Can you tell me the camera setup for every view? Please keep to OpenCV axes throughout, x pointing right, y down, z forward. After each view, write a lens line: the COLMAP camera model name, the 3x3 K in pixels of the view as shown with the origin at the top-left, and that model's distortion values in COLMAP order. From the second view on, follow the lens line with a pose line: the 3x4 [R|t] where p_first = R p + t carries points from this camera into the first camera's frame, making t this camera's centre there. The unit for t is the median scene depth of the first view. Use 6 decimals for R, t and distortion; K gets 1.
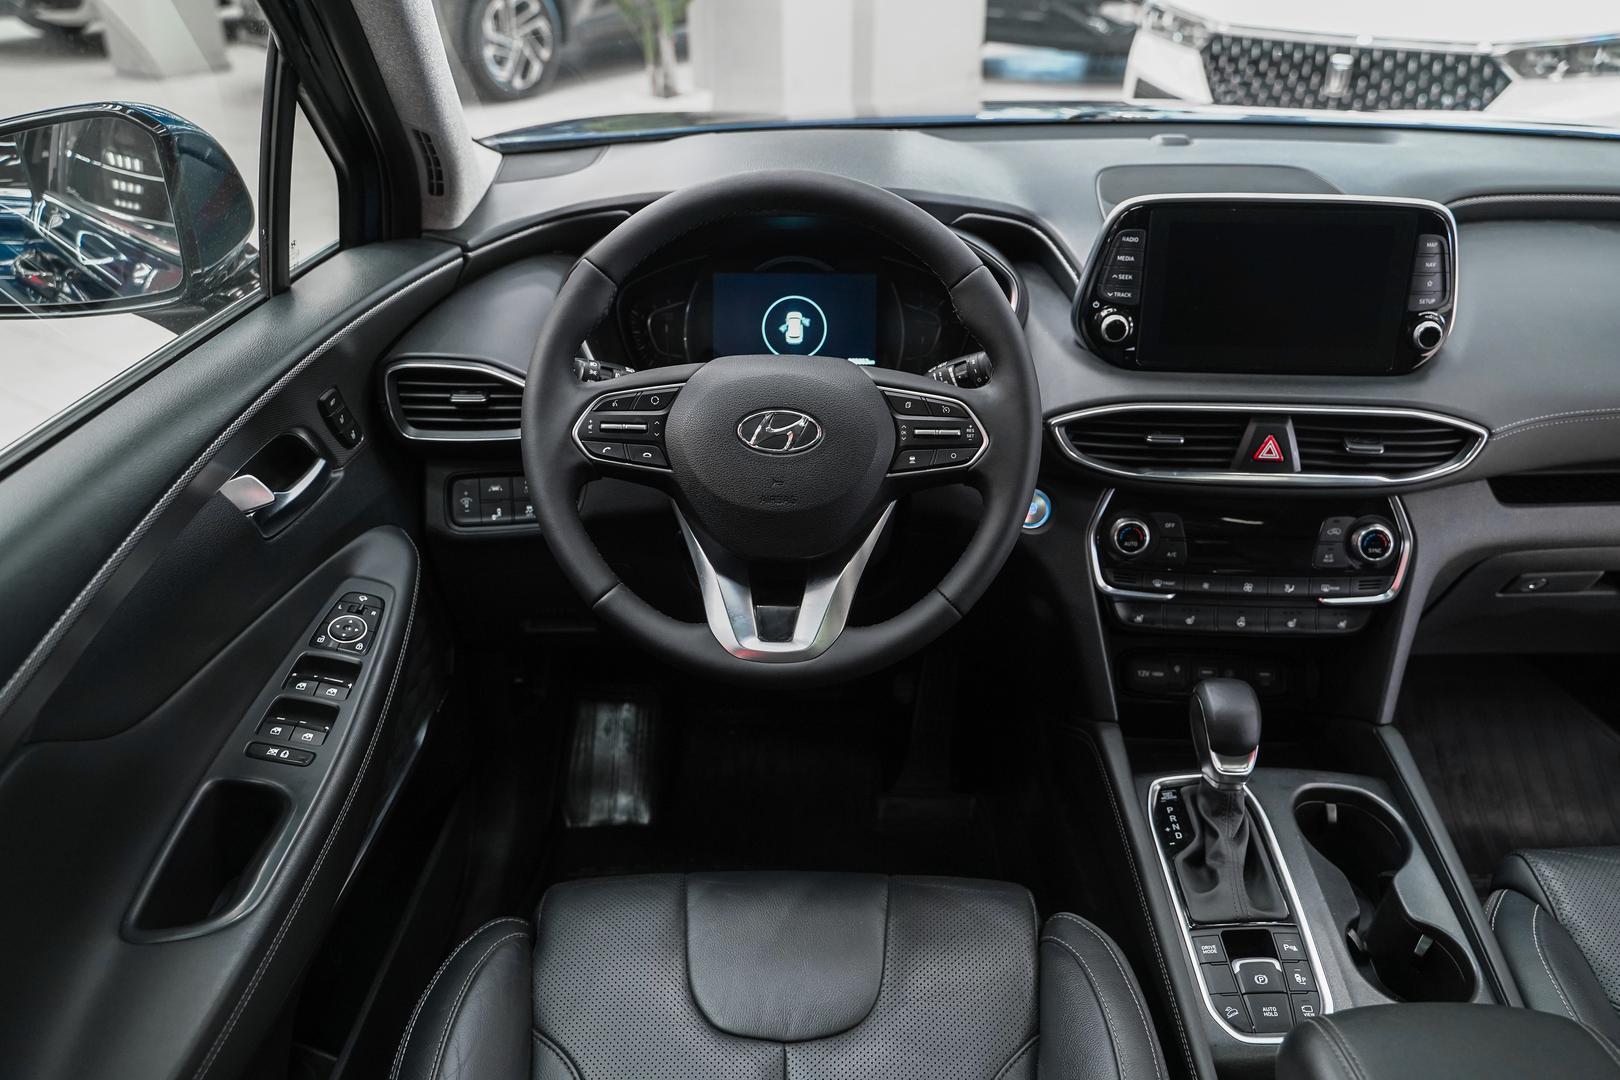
lens RADIAL K [[1307.6, 0, 809.2], [0, 1307.6, 545.6], [0, 0, 1]] dist [-0.009342, 0.002347]
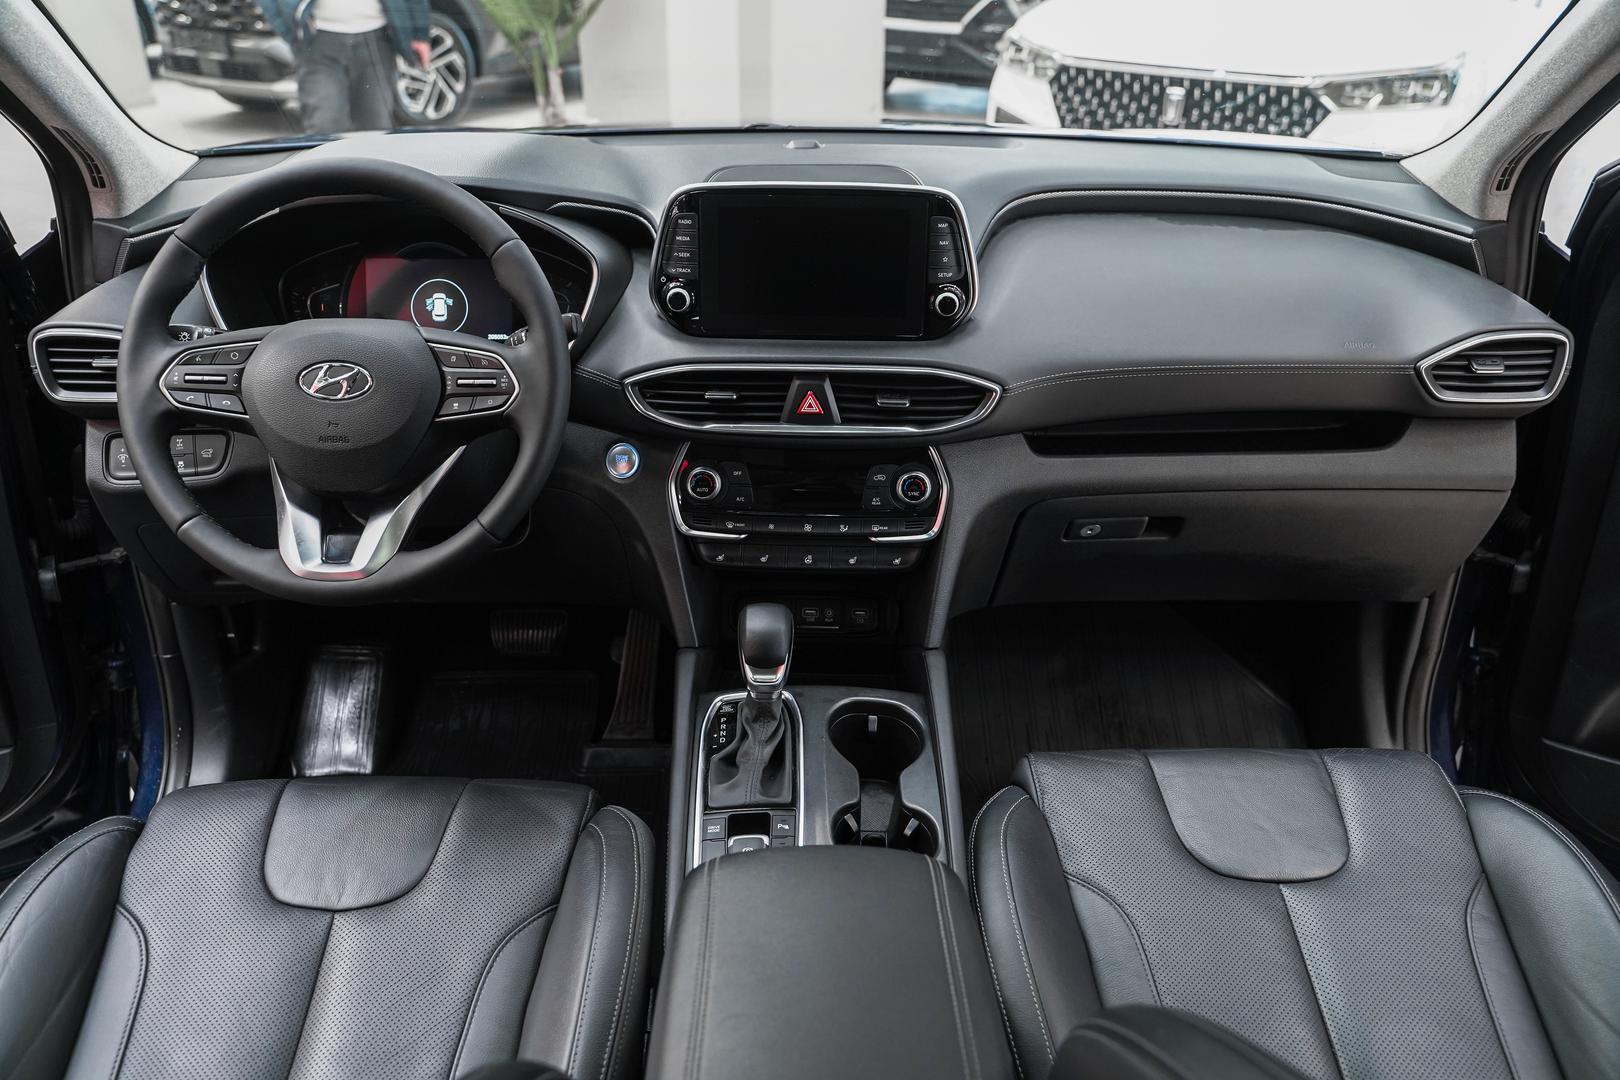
lens RADIAL K [[1293.3, 0, 810.0], [0, 1293.3, 540.0], [0, 0, 1]] dist [-0.010893, -0.003599]
pose [[0.999598, -0.006056, 0.027686, 0.308734], [0.006784, 0.999632, -0.026260, 0.072766], [-0.027516, 0.026437, 0.999272, -0.124976]]
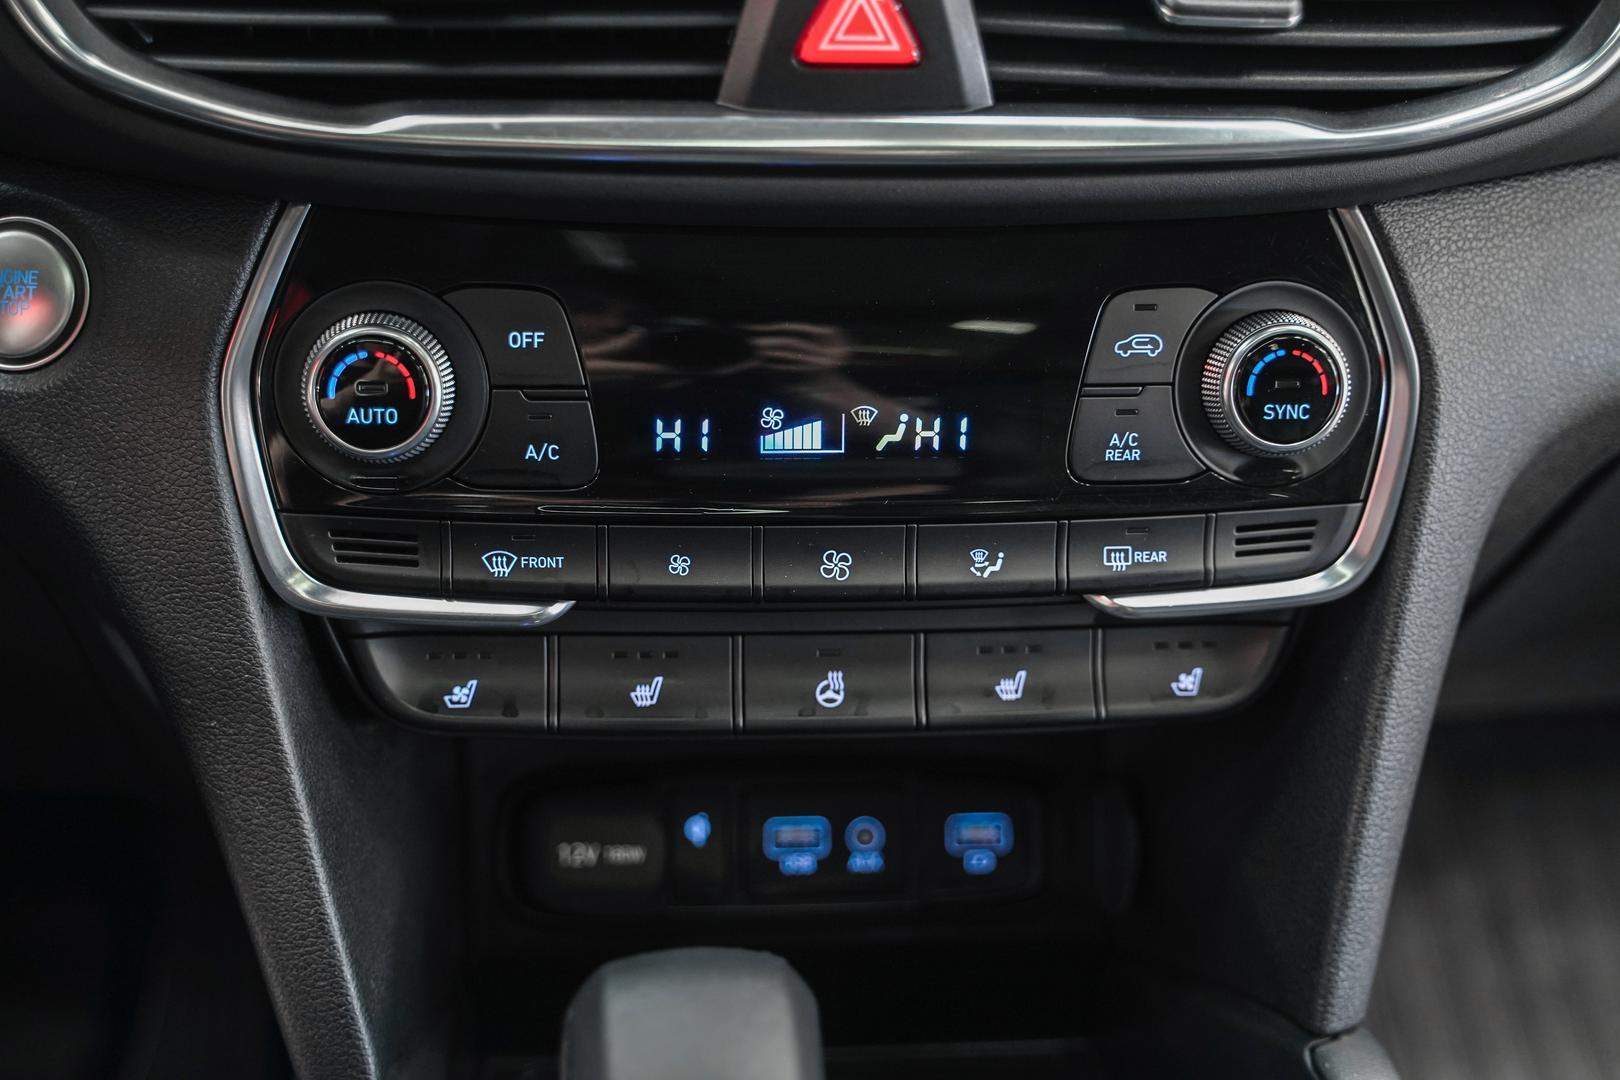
lens RADIAL K [[2077.3, 0, 810.0], [0, 2077.3, 540.0], [0, 0, 1]] dist [-0.012230, -0.018659]
pose [[0.989946, -0.039842, 0.135716, 0.275386], [0.034599, 0.998569, 0.040774, 0.009278], [-0.137146, -0.035668, 0.989908, 0.585537]]
